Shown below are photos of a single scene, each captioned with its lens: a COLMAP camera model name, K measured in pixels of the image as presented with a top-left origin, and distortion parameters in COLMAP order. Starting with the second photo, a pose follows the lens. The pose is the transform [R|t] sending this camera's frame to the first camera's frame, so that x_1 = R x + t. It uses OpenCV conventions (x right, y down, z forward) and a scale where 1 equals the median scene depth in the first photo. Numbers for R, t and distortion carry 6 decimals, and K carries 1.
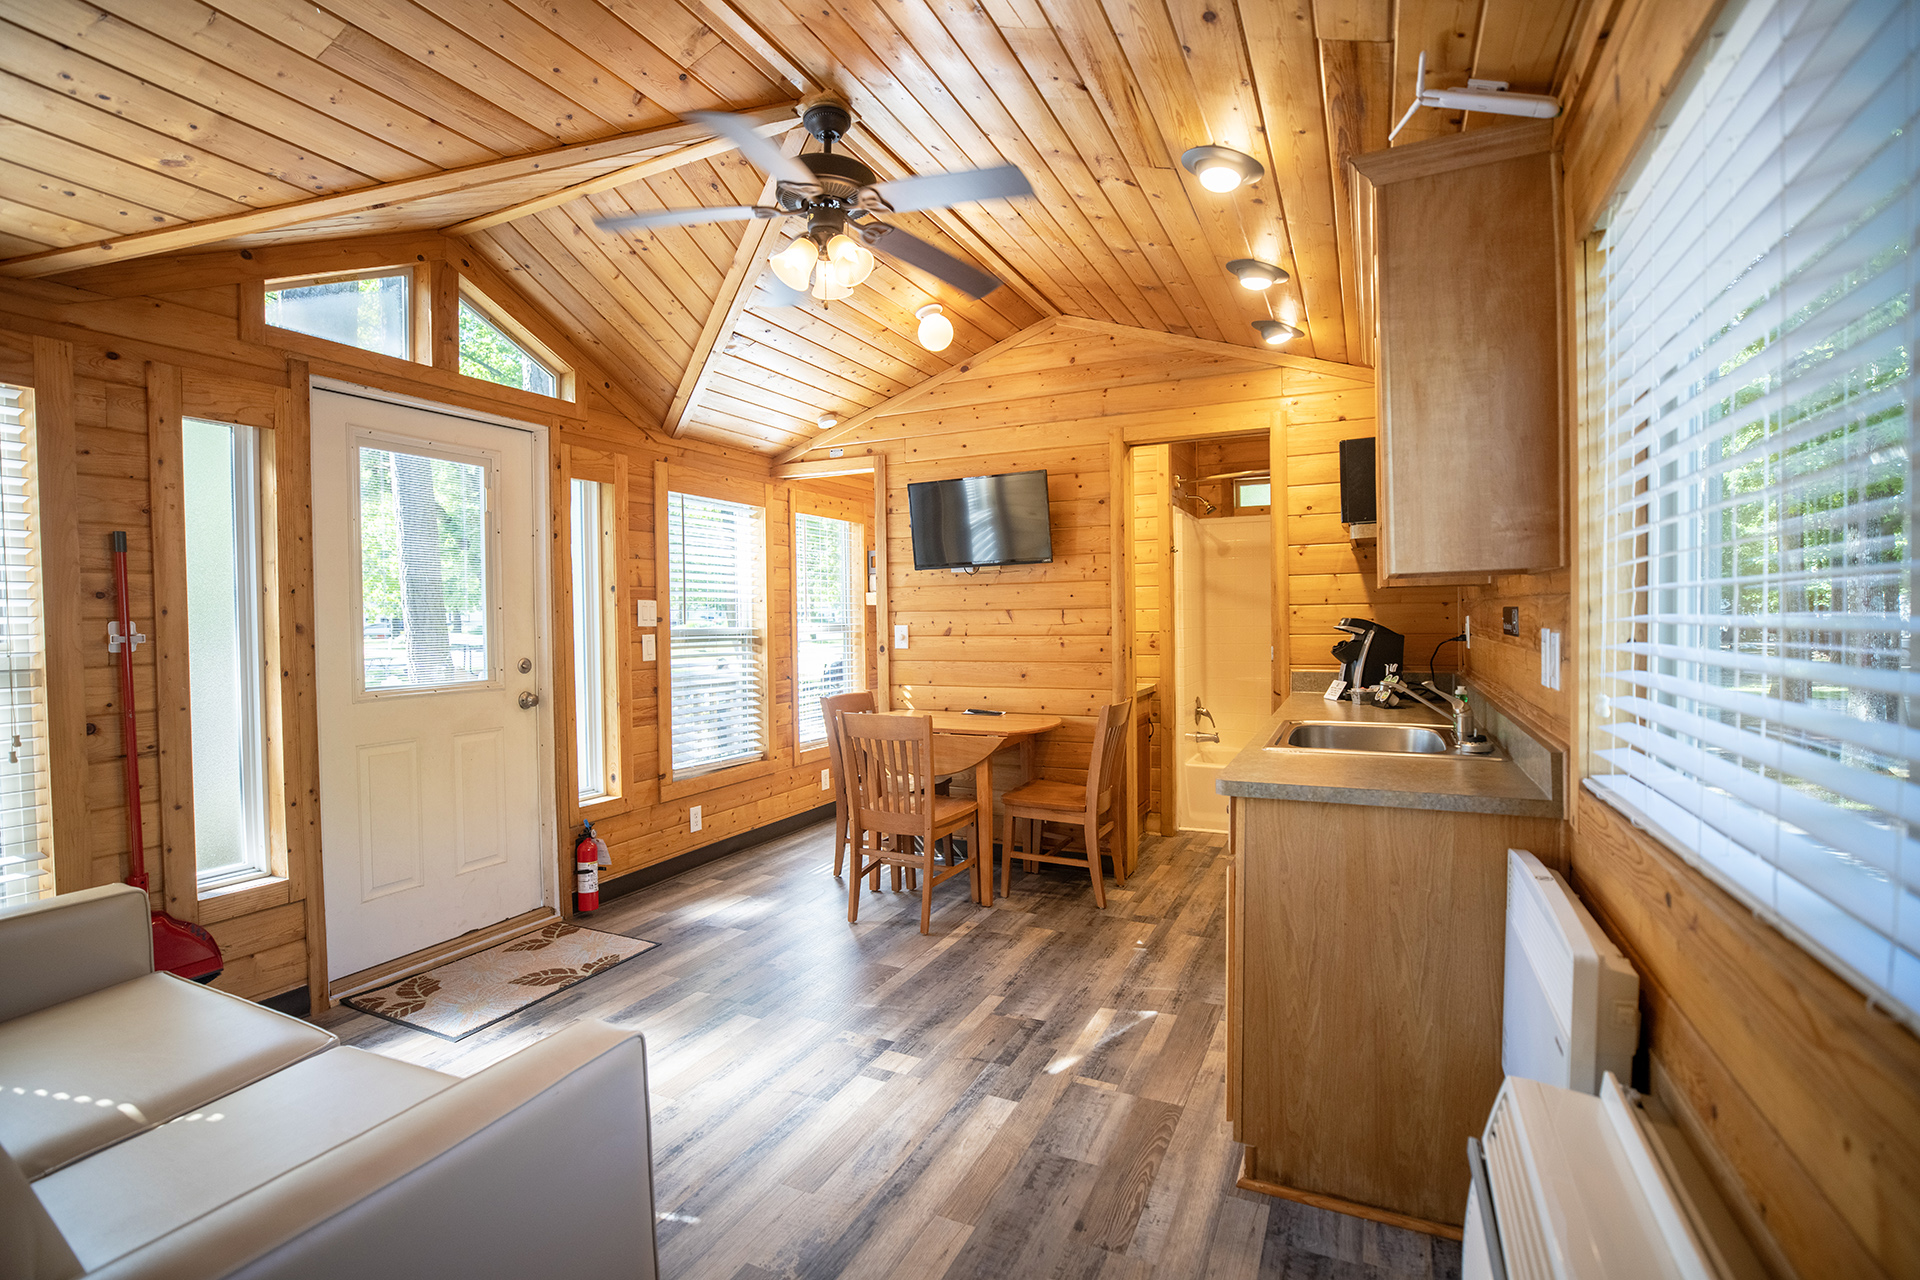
lens RADIAL K [[868.8, 0, 961.4], [0, 868.8, 634.2], [0, 0, 1]] dist [-0.030138, 0.000463]
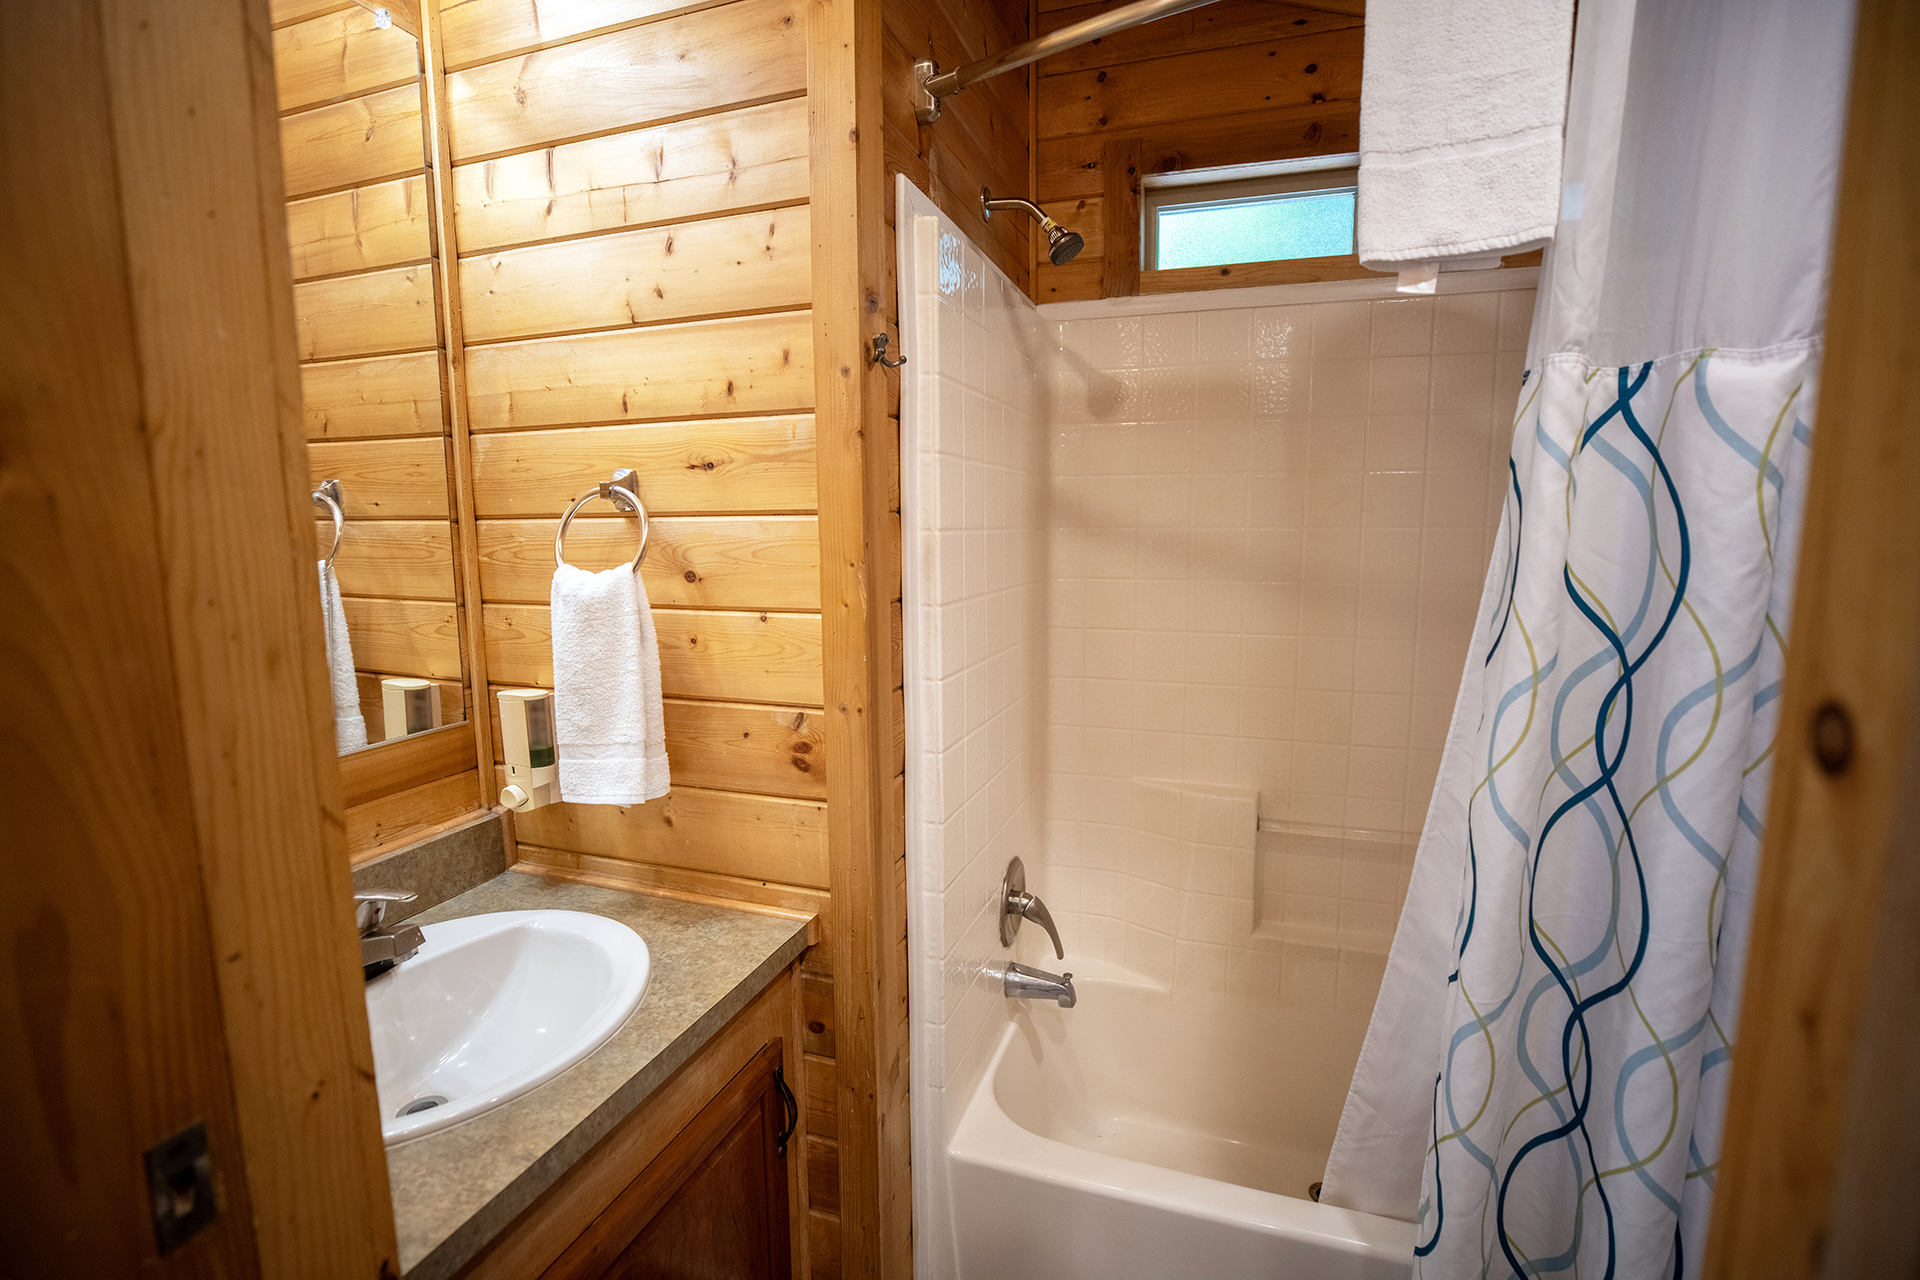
lens RADIAL K [[868.8, 0, 955.2], [0, 868.8, 641.7], [0, 0, 1]] dist [-0.030138, 0.000463]
pose [[0.993889, -0.004594, 0.110292, 0.210125], [-0.007899, 0.993612, 0.112573, -0.042372], [-0.110104, -0.112756, 0.987503, 0.673329]]
